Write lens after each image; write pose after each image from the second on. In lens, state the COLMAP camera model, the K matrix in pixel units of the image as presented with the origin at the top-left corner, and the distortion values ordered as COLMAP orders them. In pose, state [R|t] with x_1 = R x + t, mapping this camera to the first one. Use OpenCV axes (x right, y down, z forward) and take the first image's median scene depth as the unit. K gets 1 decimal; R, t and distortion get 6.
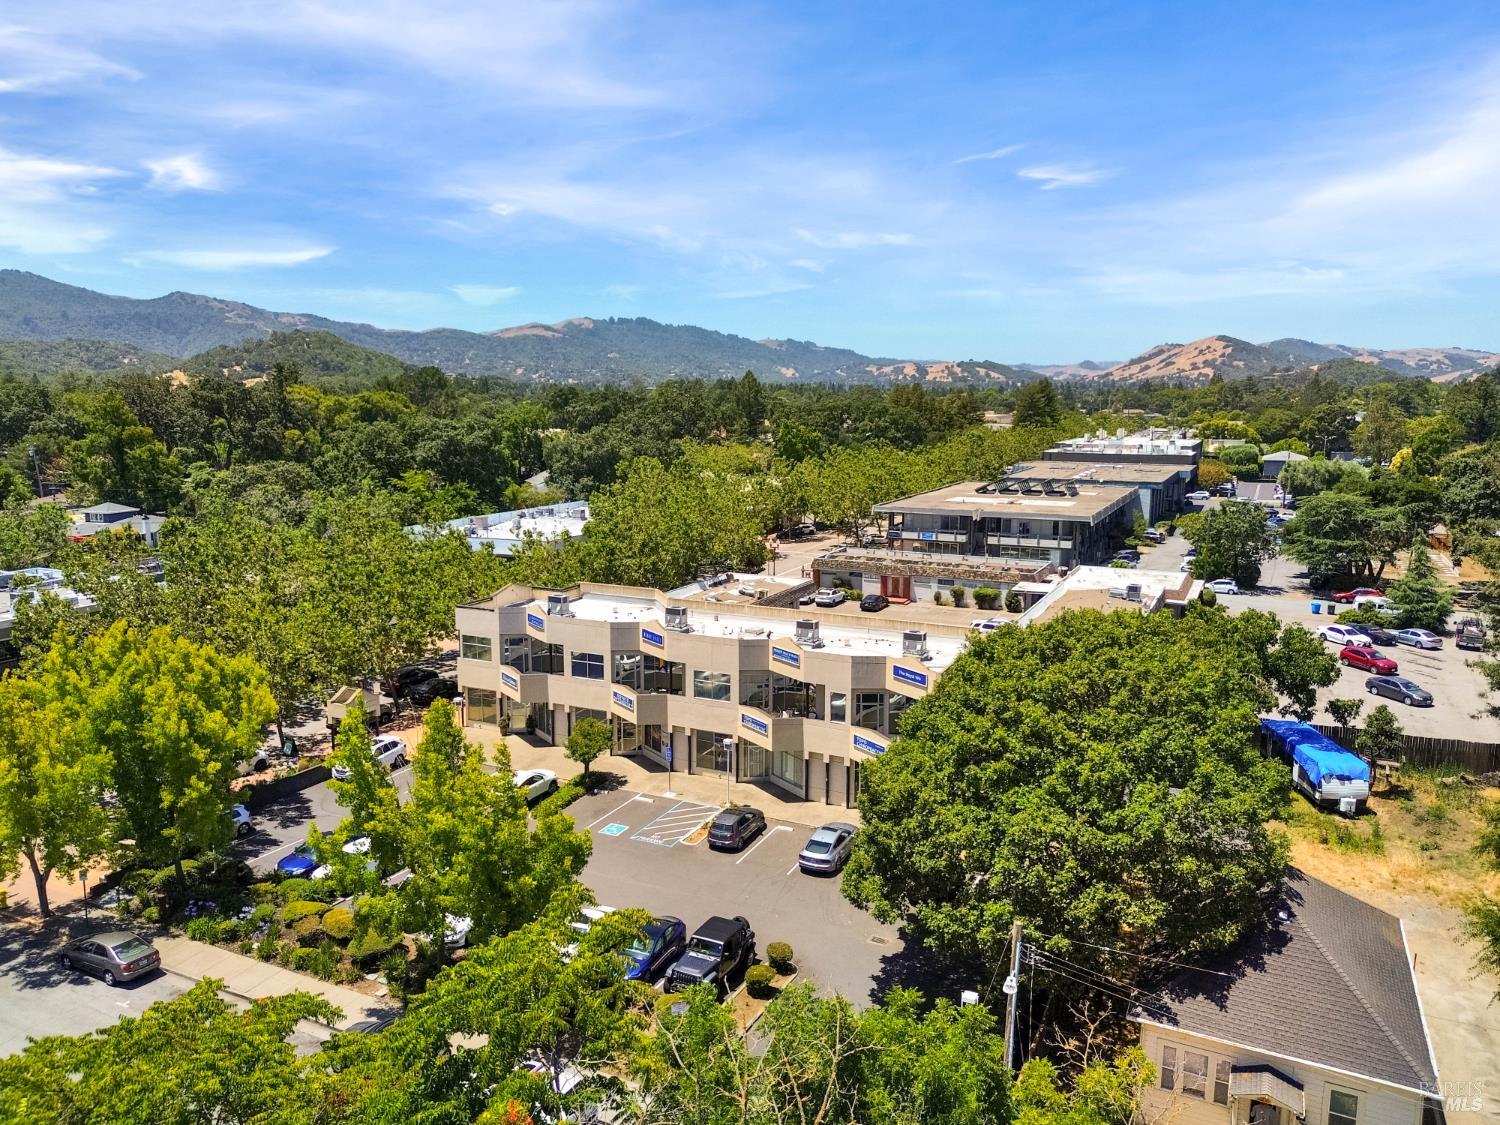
lens RADIAL K [[1080.6, 0, 745.2], [0, 1080.6, 560.8], [0, 0, 1]] dist [0.051273, -0.039328]
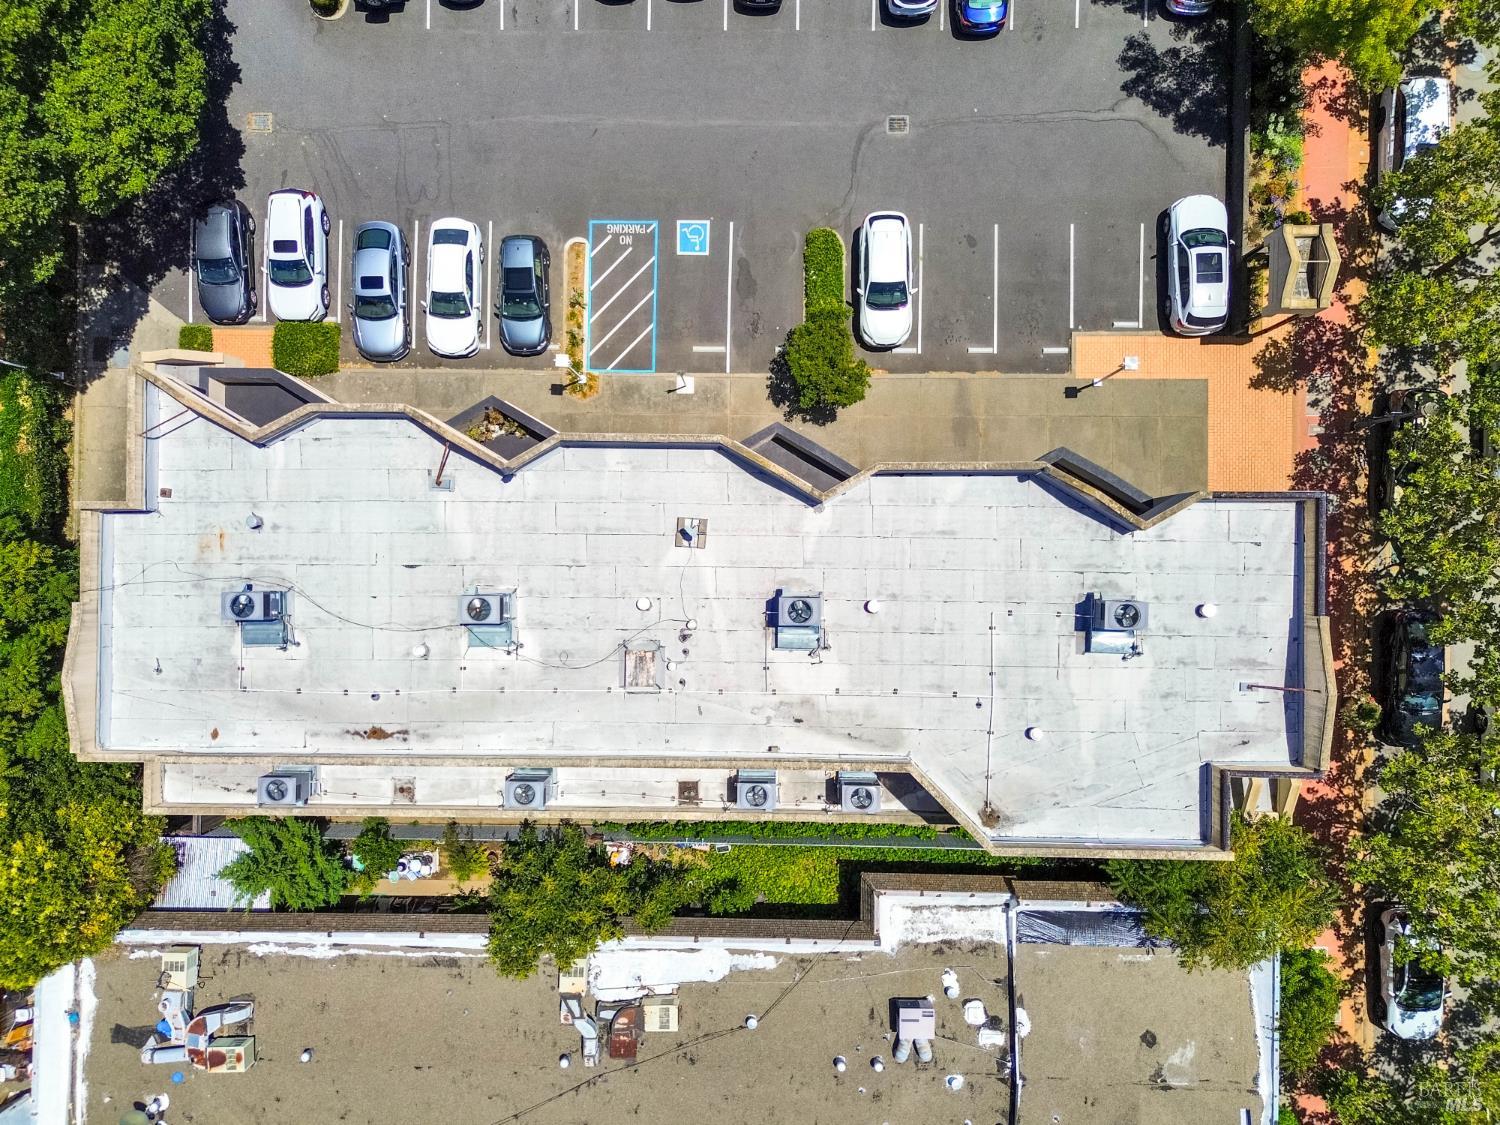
lens RADIAL K [[1080.6, 0, 755.4], [0, 1080.6, 572.6], [0, 0, 1]] dist [0.051273, -0.039328]
pose [[-0.900802, 0.433826, 0.018717, -0.027470], [-0.046179, -0.138568, 0.989276, -0.170035], [0.431767, 0.890277, 0.144856, 0.394561]]
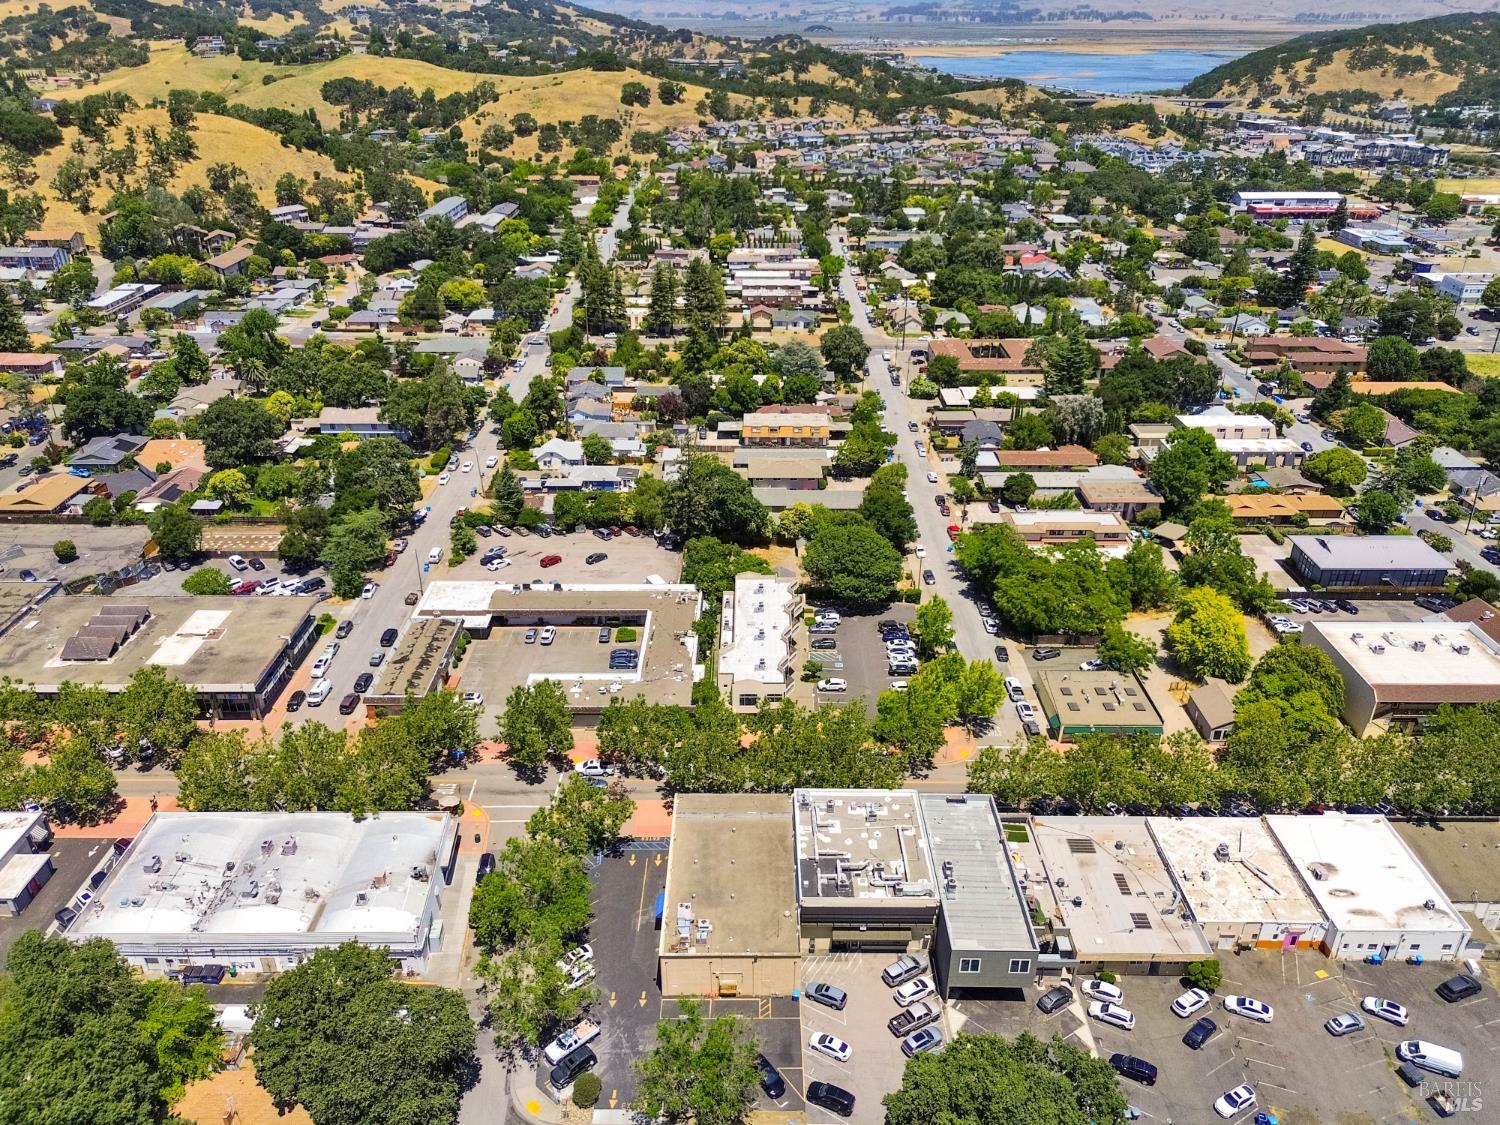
lens RADIAL K [[1080.6, 0, 753.3], [0, 1080.6, 563.3], [0, 0, 1]] dist [0.051273, -0.039328]
pose [[-0.443852, -0.408875, 0.797381, -0.883161], [0.134265, 0.849446, 0.510309, -0.609098], [-0.885984, 0.333562, -0.322131, 0.775508]]
